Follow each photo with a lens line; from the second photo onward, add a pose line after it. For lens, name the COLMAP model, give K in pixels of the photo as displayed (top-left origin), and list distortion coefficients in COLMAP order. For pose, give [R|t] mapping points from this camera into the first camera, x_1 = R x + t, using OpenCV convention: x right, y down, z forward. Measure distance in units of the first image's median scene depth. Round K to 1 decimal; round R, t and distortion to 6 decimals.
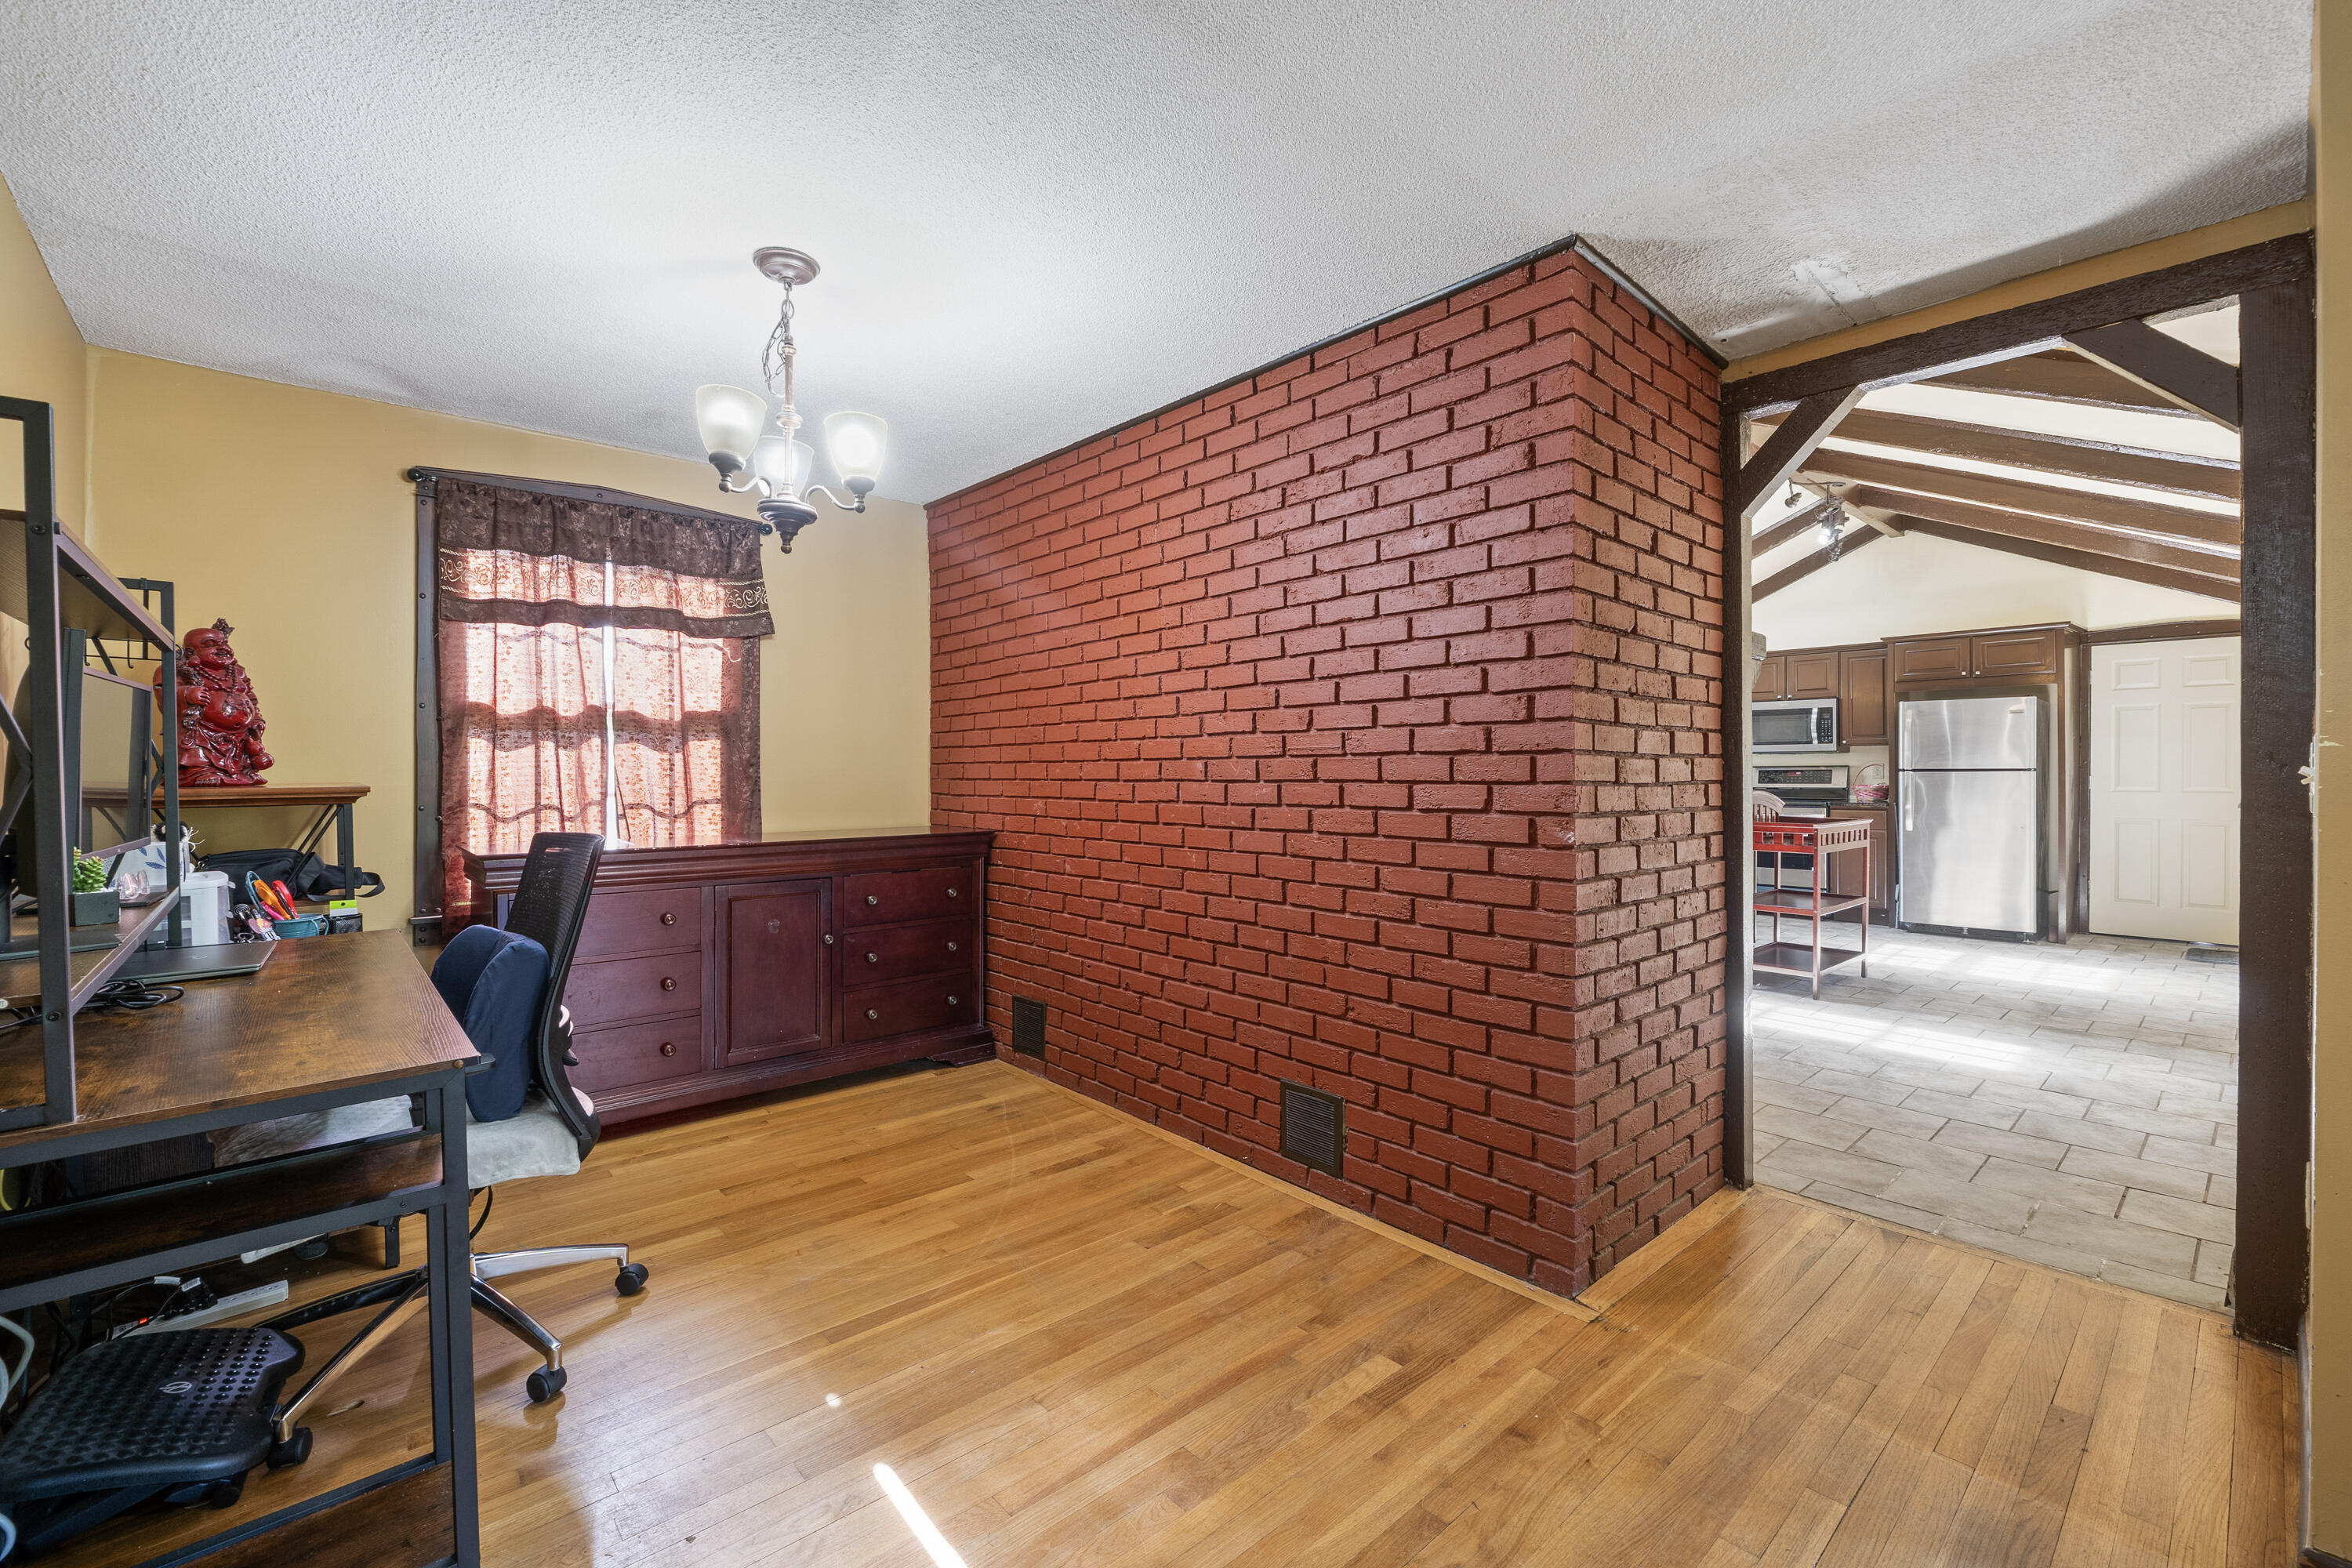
lens RADIAL K [[984.9, 0, 1166.8], [0, 984.9, 773.2], [0, 0, 1]] dist [-0.008252, 0.000185]
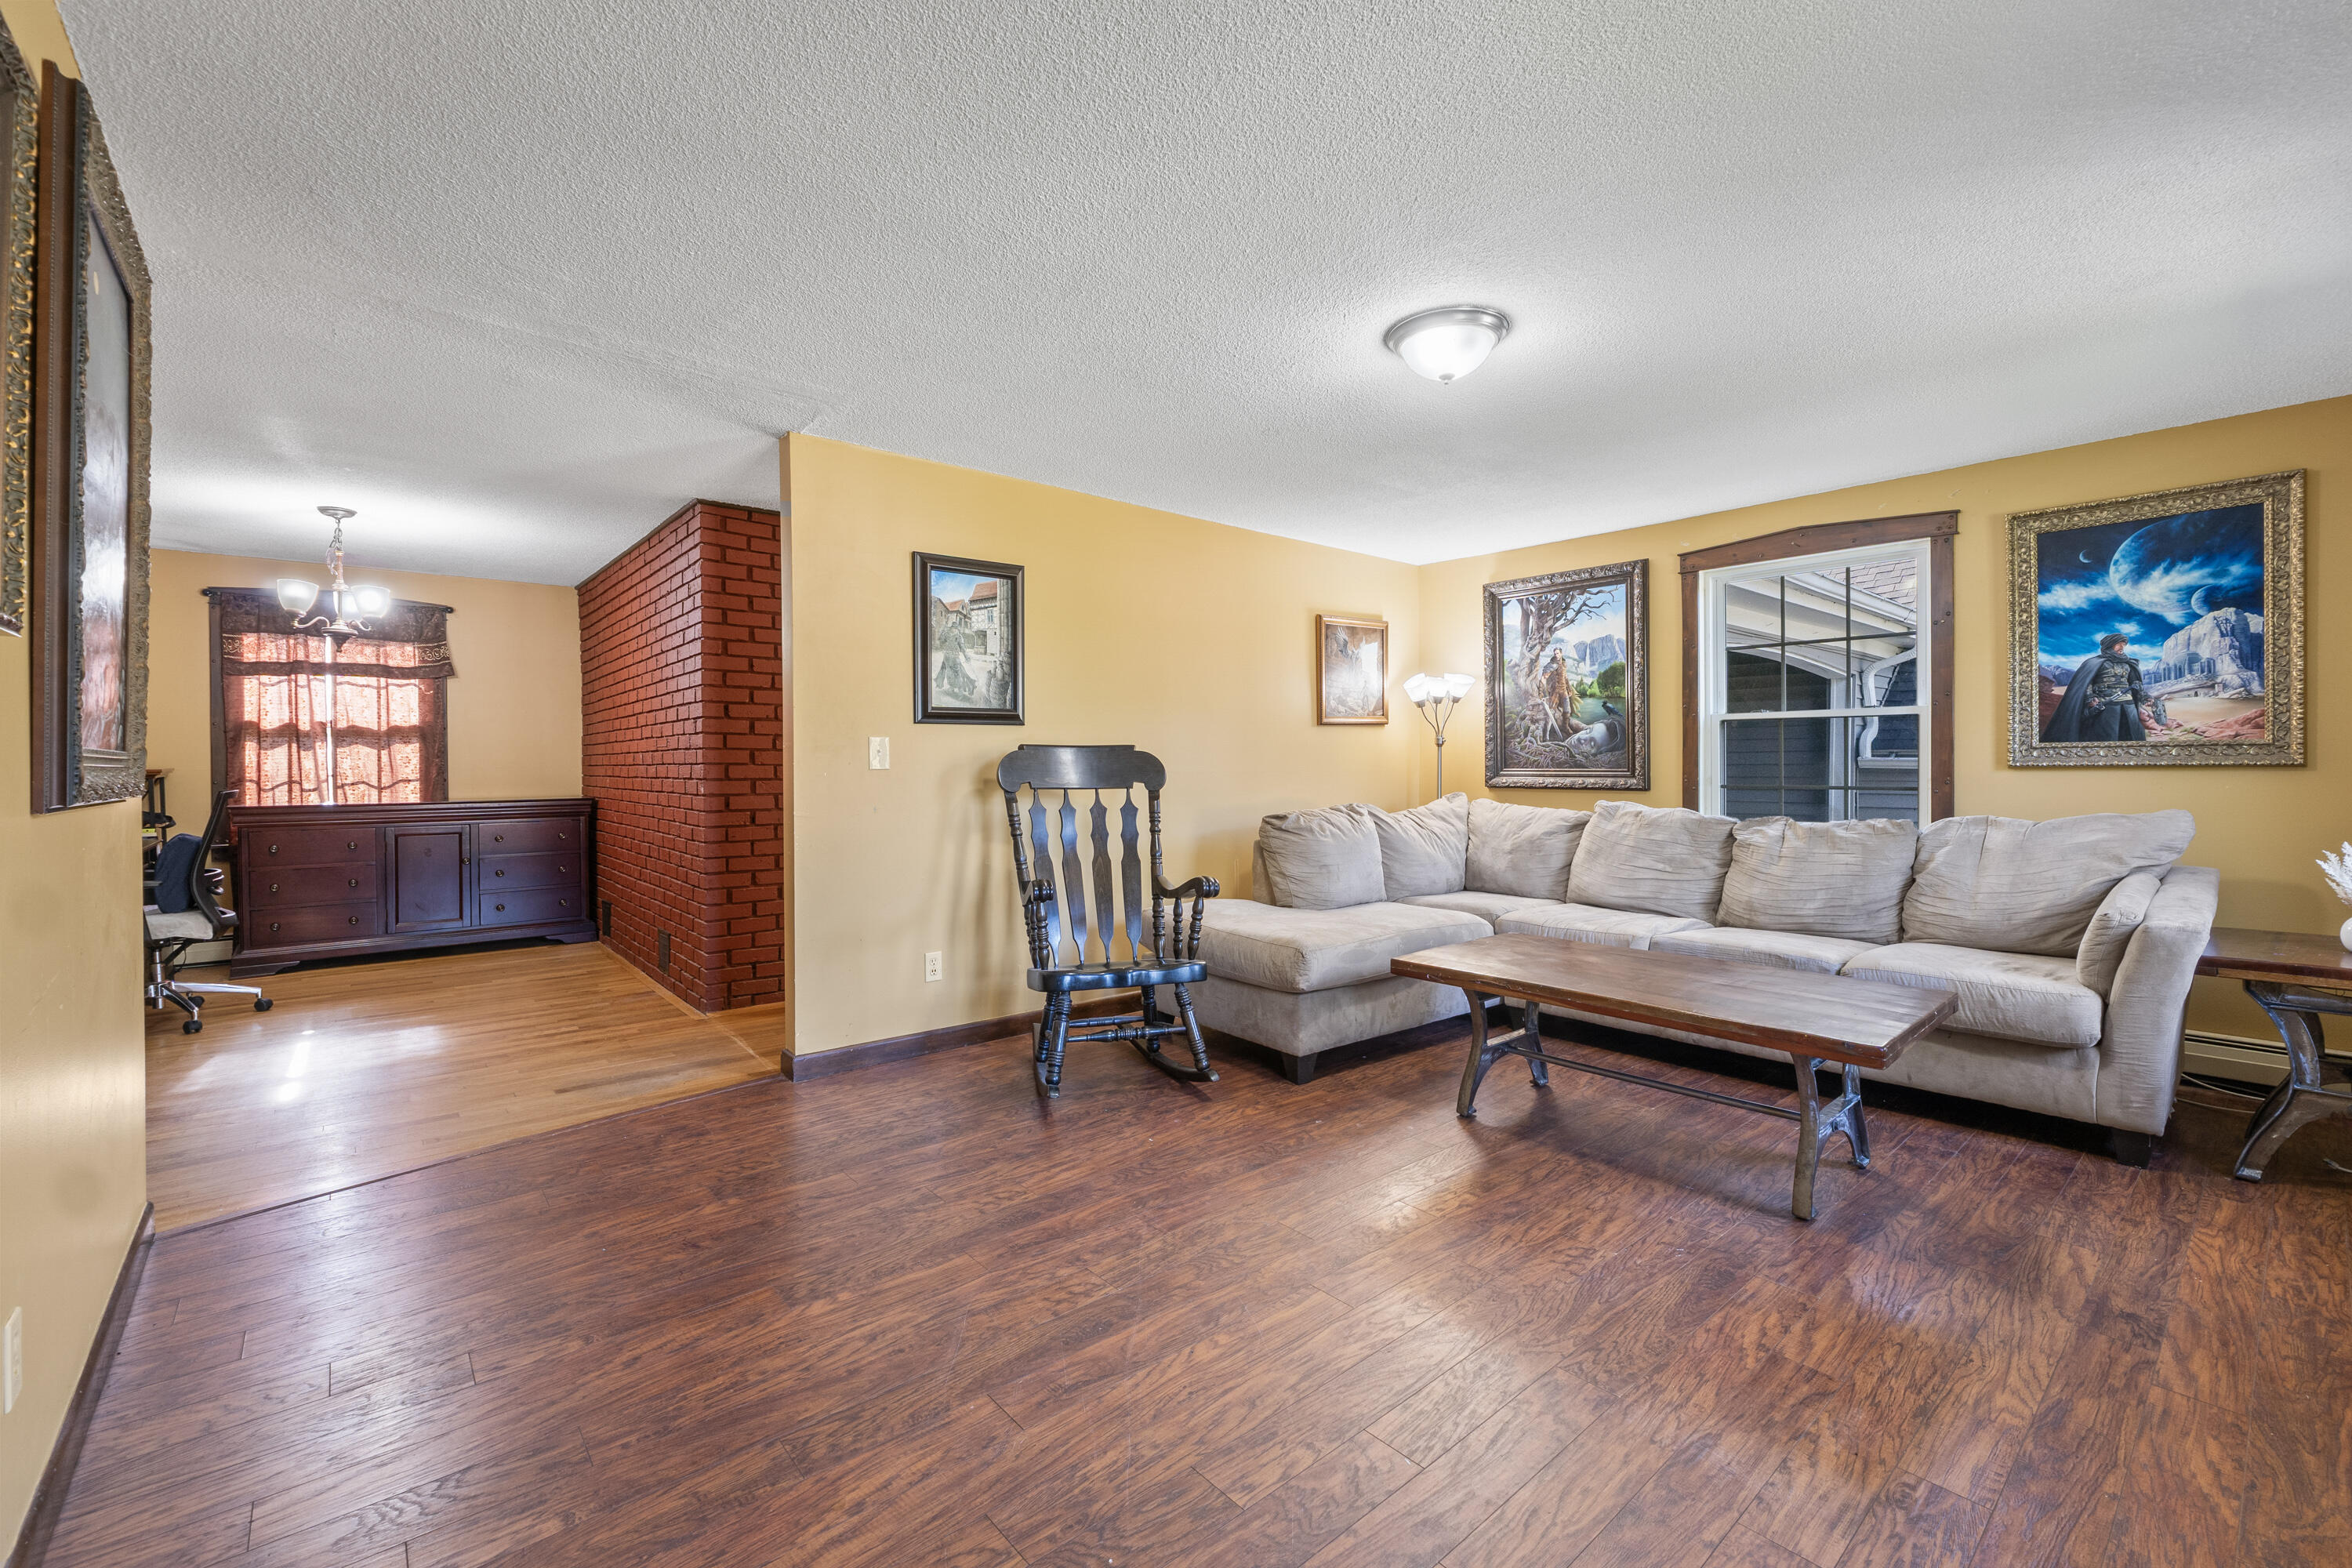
lens RADIAL K [[984.9, 0, 1175.0], [0, 984.9, 778.6], [0, 0, 1]] dist [-0.008252, 0.000185]
pose [[0.999829, -0.001034, -0.018438, 0.915172], [0.001324, 0.999875, 0.015745, 0.003394], [0.018419, -0.015766, 0.999706, -0.663529]]
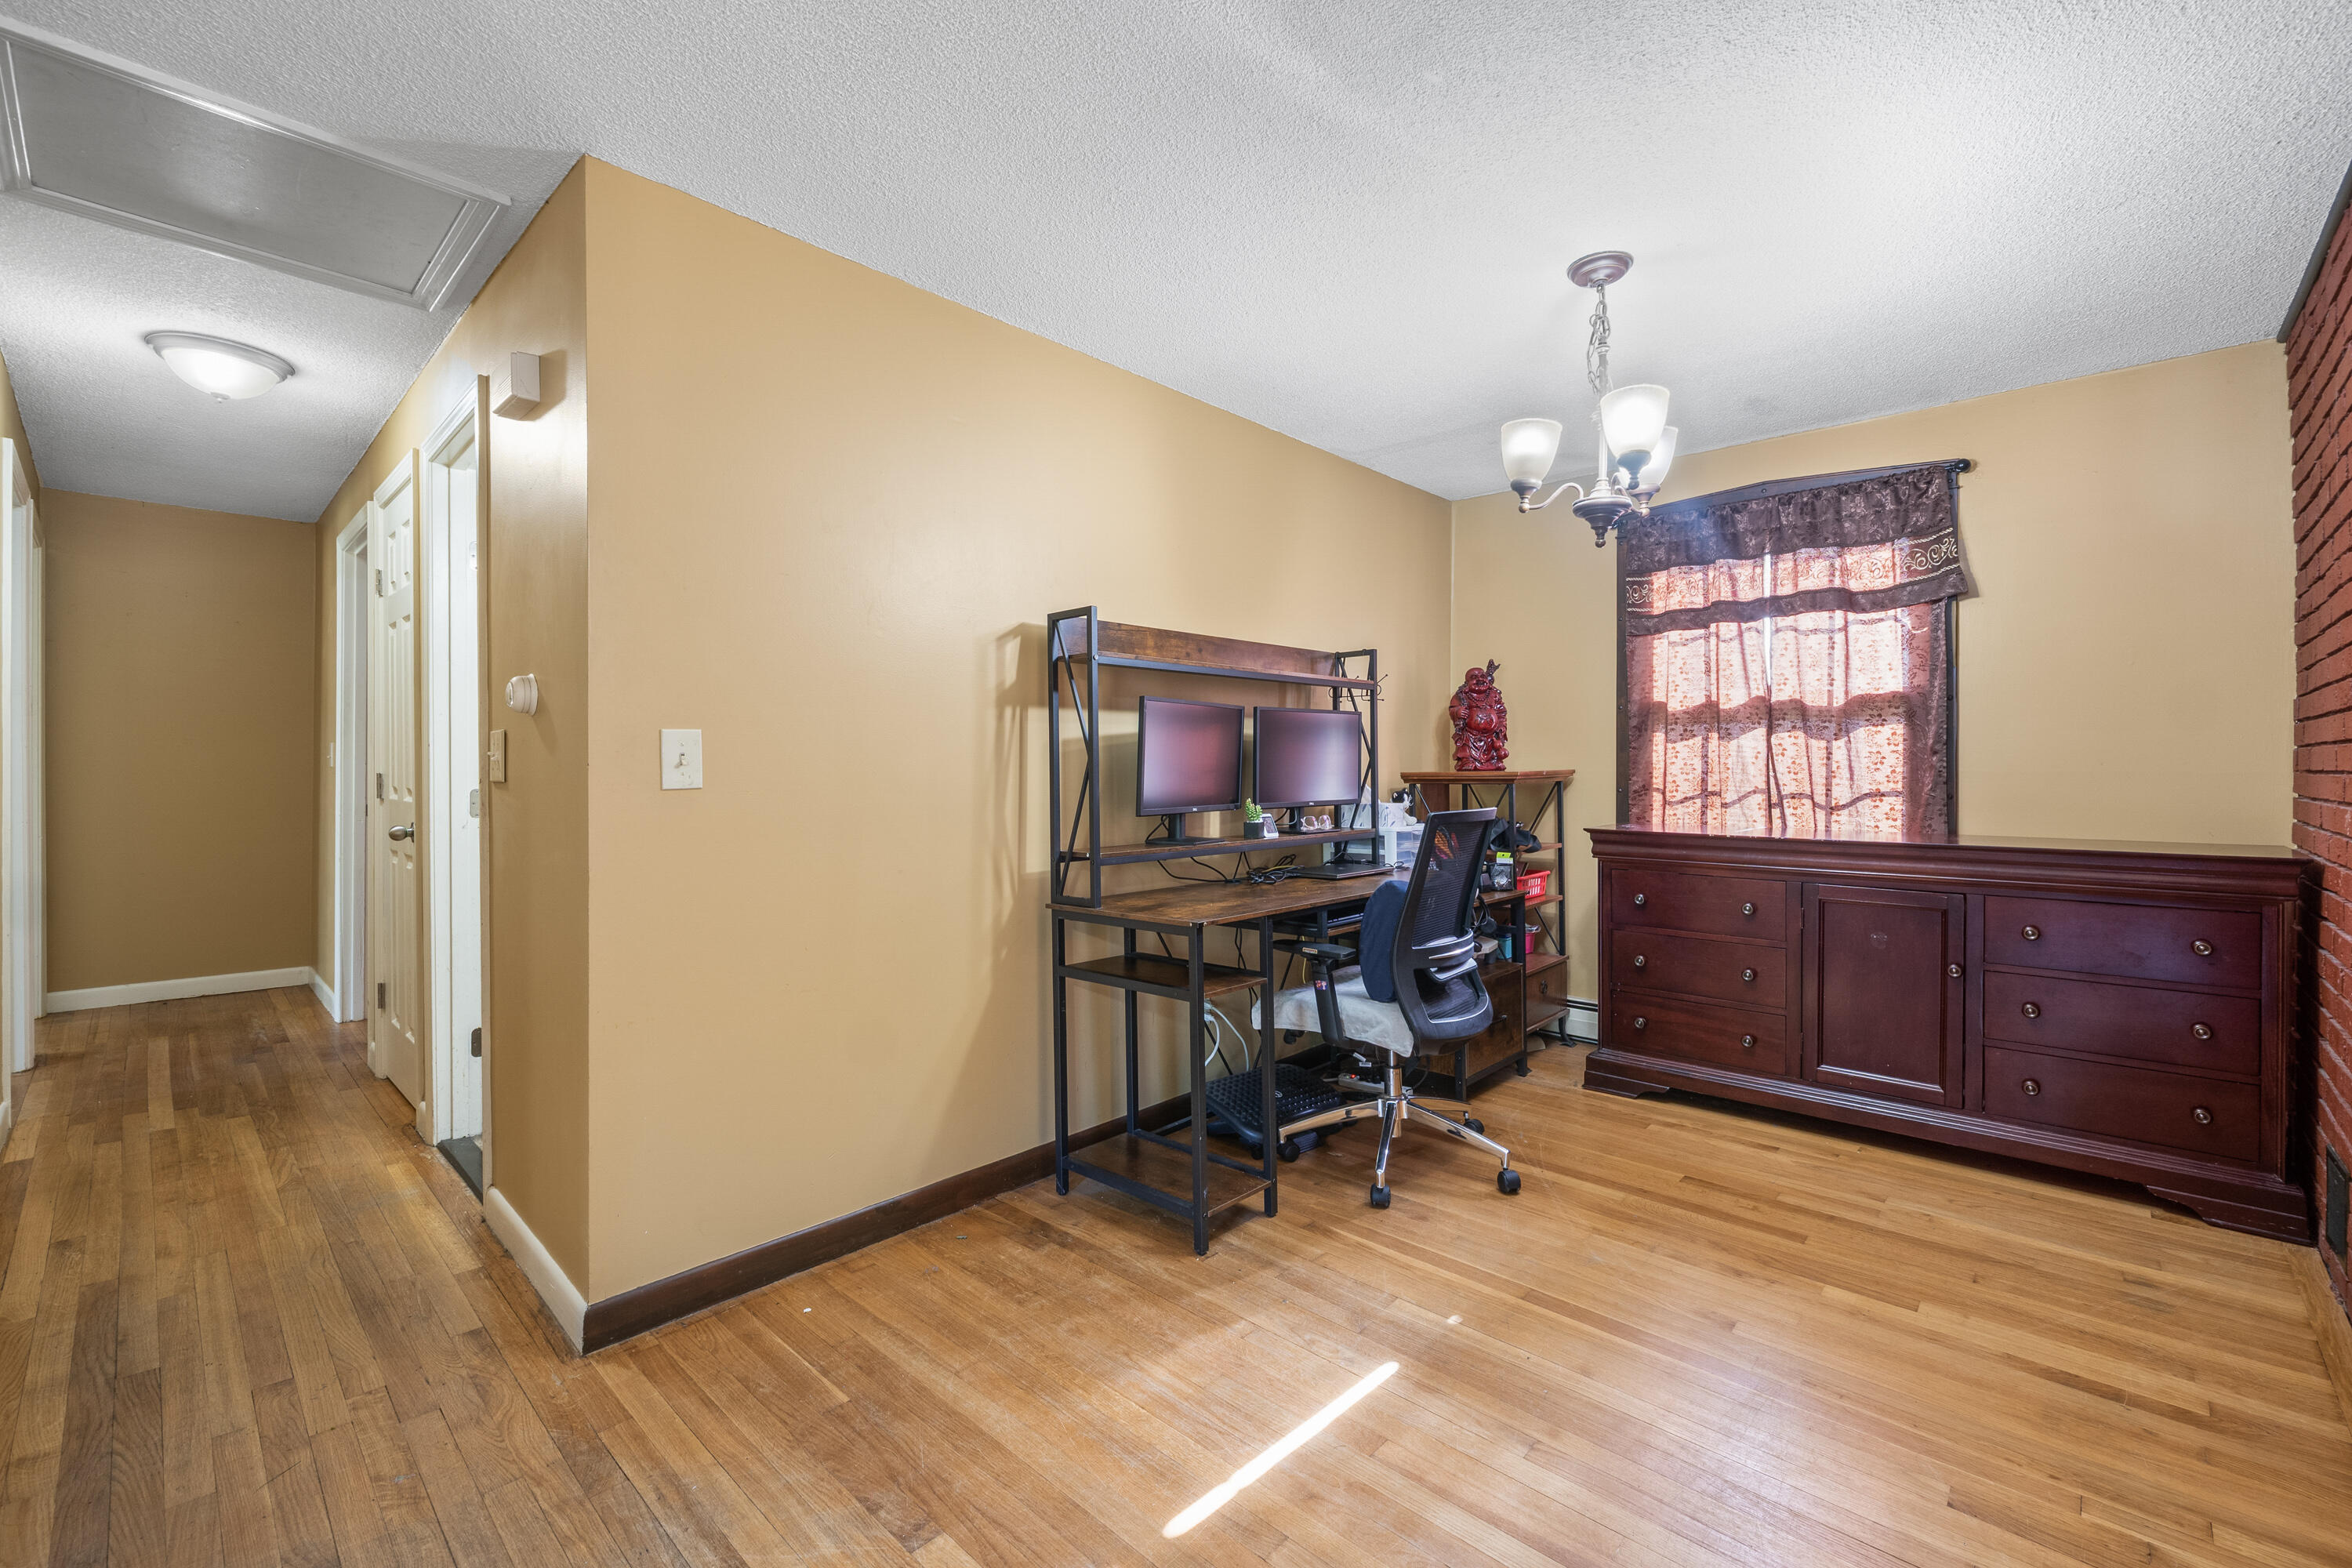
lens RADIAL K [[984.9, 0, 1181.6], [0, 984.9, 763.3], [0, 0, 1]] dist [-0.008252, 0.000185]
pose [[0.088100, 0.001470, -0.996111, 0.397206], [-0.000629, 0.999999, 0.001420, -0.000047], [0.996111, 0.000502, 0.088100, 0.312785]]
